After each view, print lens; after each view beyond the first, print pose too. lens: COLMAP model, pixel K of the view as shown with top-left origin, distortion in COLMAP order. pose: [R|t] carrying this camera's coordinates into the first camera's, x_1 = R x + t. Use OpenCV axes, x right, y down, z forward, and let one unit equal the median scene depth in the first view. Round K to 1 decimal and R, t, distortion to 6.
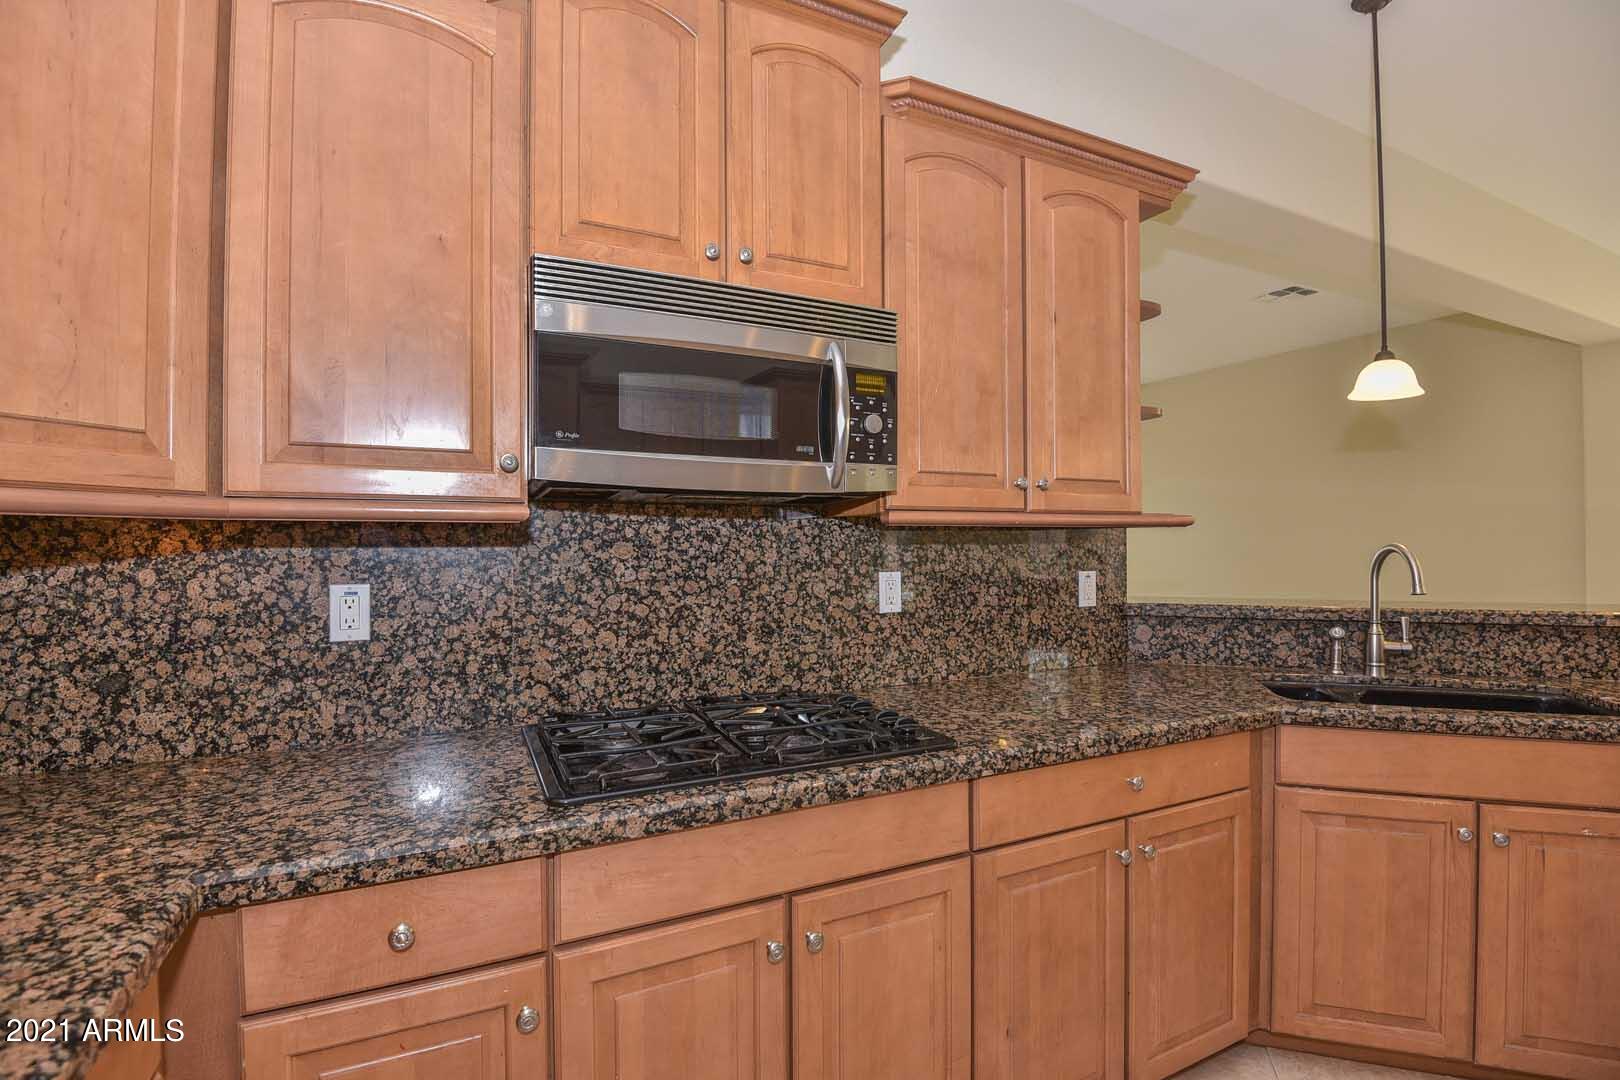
lens RADIAL K [[740.6, 0, 818.1], [0, 740.6, 537.6], [0, 0, 1]] dist [-0.004887, -0.014479]
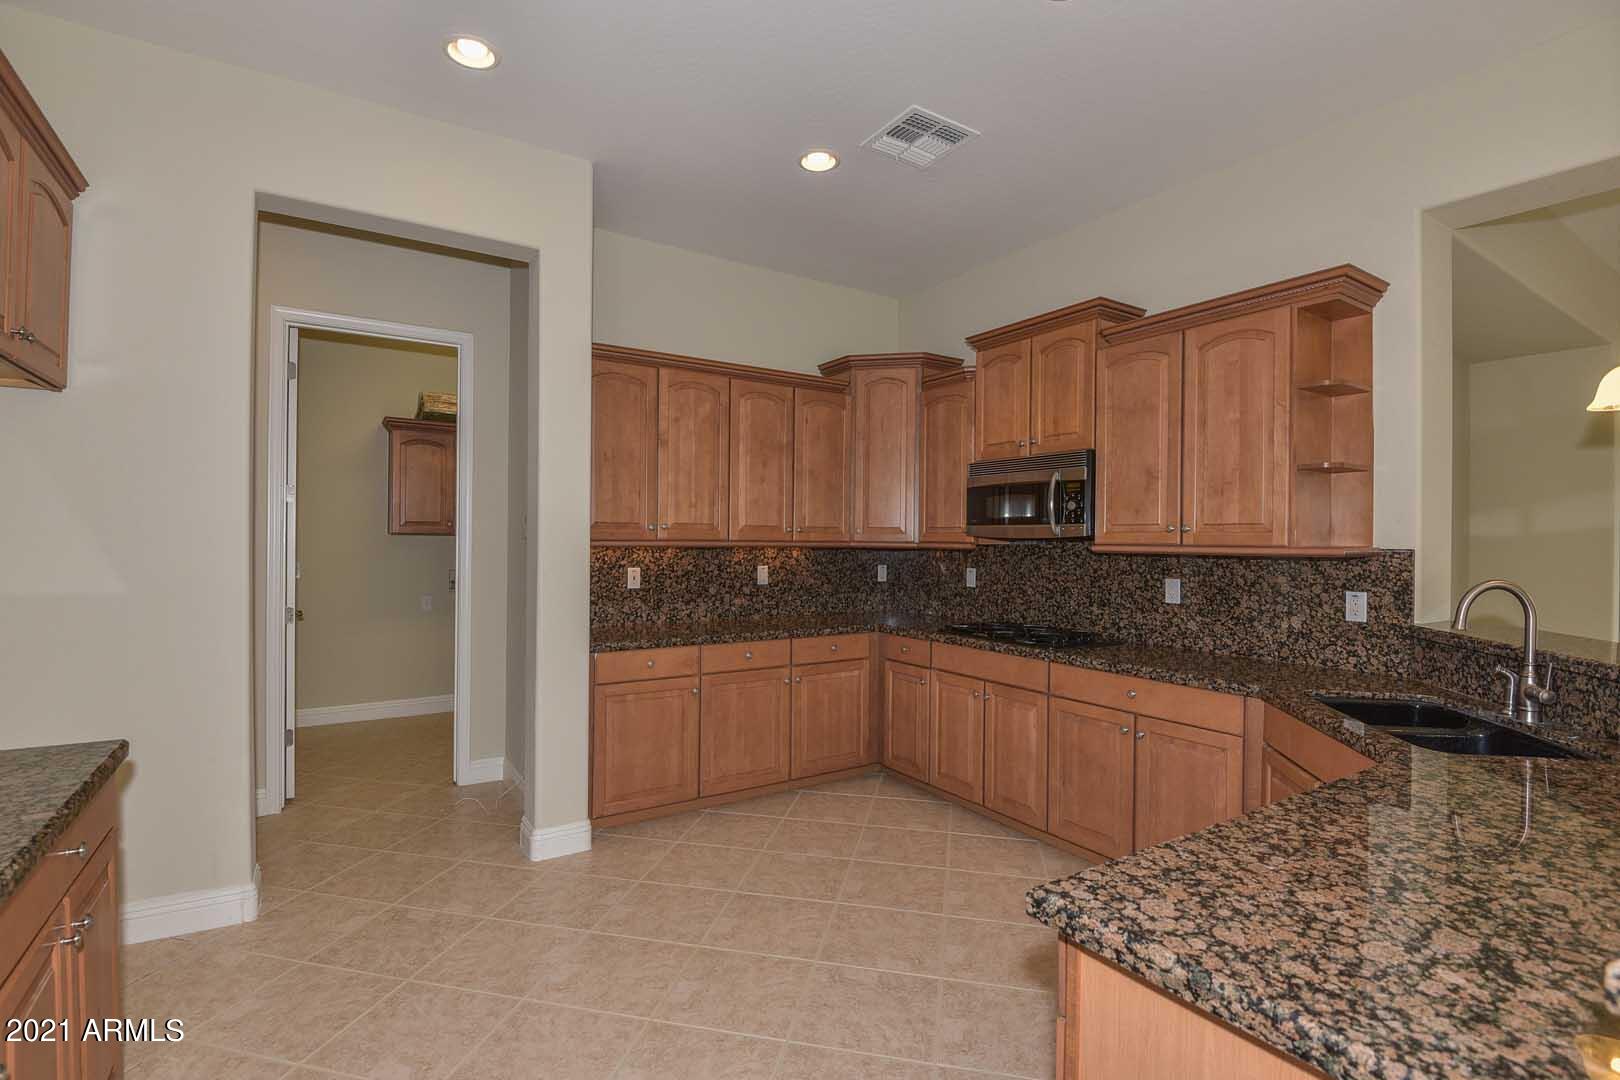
lens RADIAL K [[740.6, 0, 799.1], [0, 740.6, 545.8], [0, 0, 1]] dist [-0.004887, -0.014479]
pose [[0.116969, 0.012495, -0.993057, 2.016563], [-0.005957, 0.999912, 0.011879, -0.053193], [0.993118, 0.004527, 0.117033, -0.044980]]
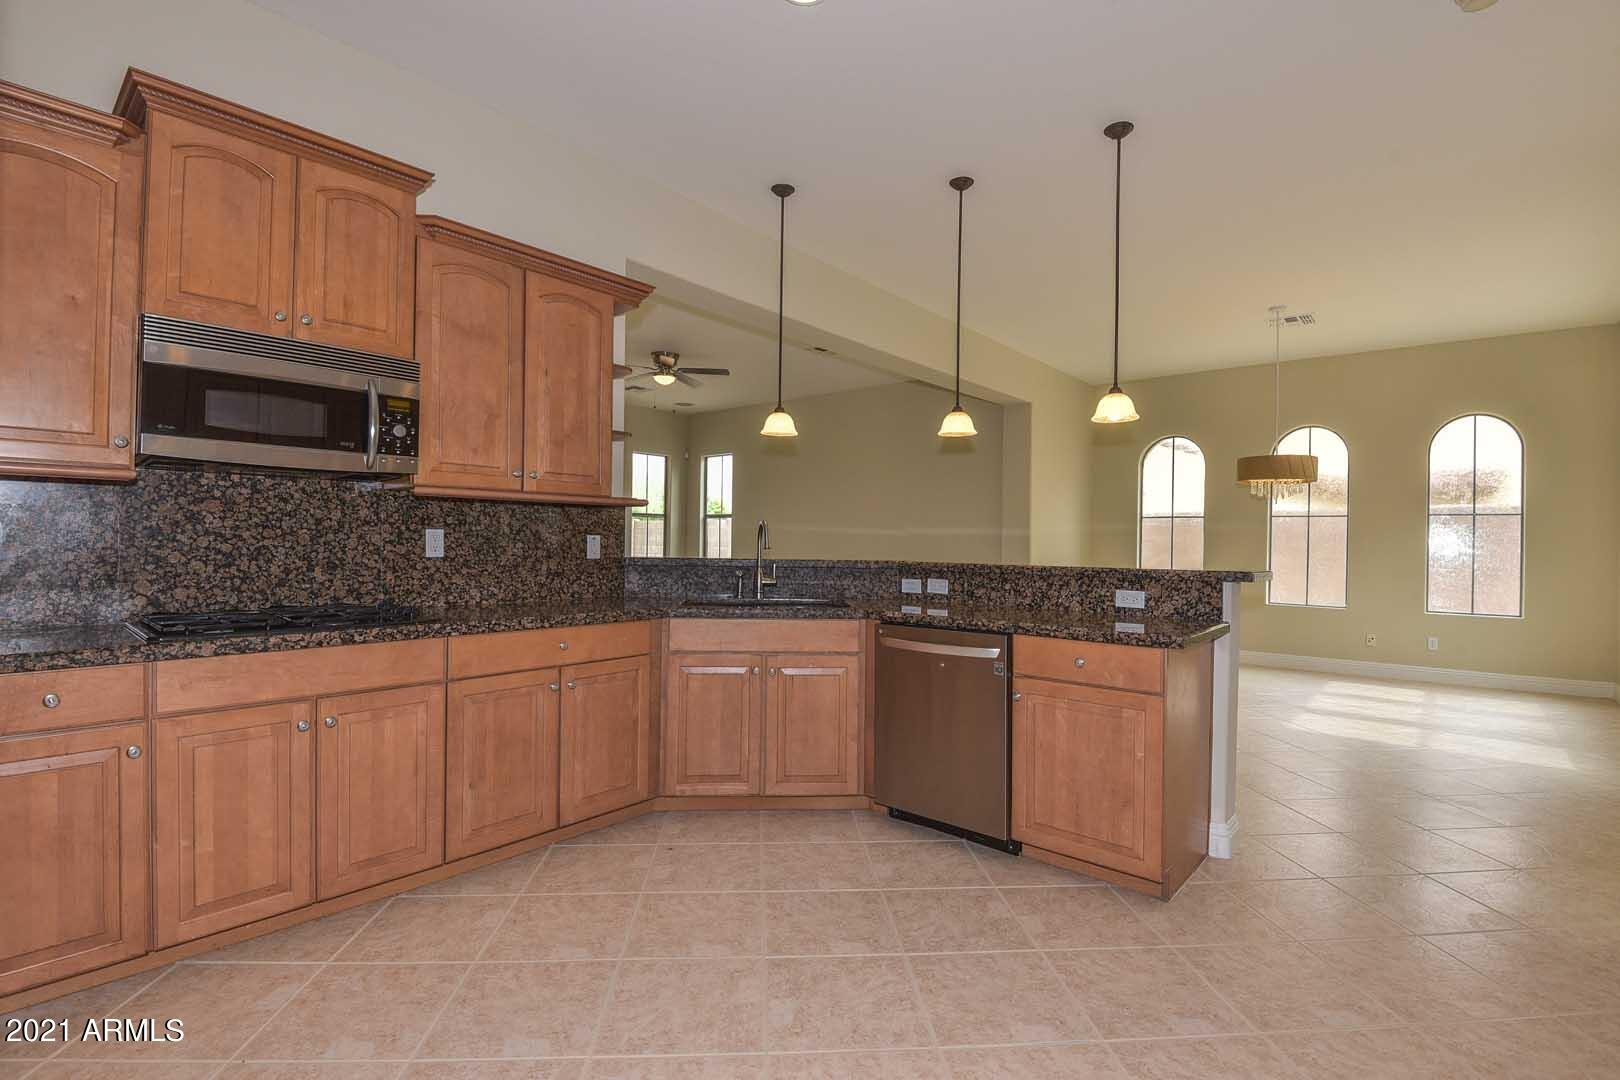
lens RADIAL K [[740.6, 0, 817.5], [0, 740.6, 537.9], [0, 0, 1]] dist [-0.004887, -0.014479]
pose [[0.921214, 0.017906, 0.388645, 0.276929], [-0.019578, 0.999808, 0.000343, 0.057797], [-0.388564, -0.007925, 0.921388, -0.797588]]
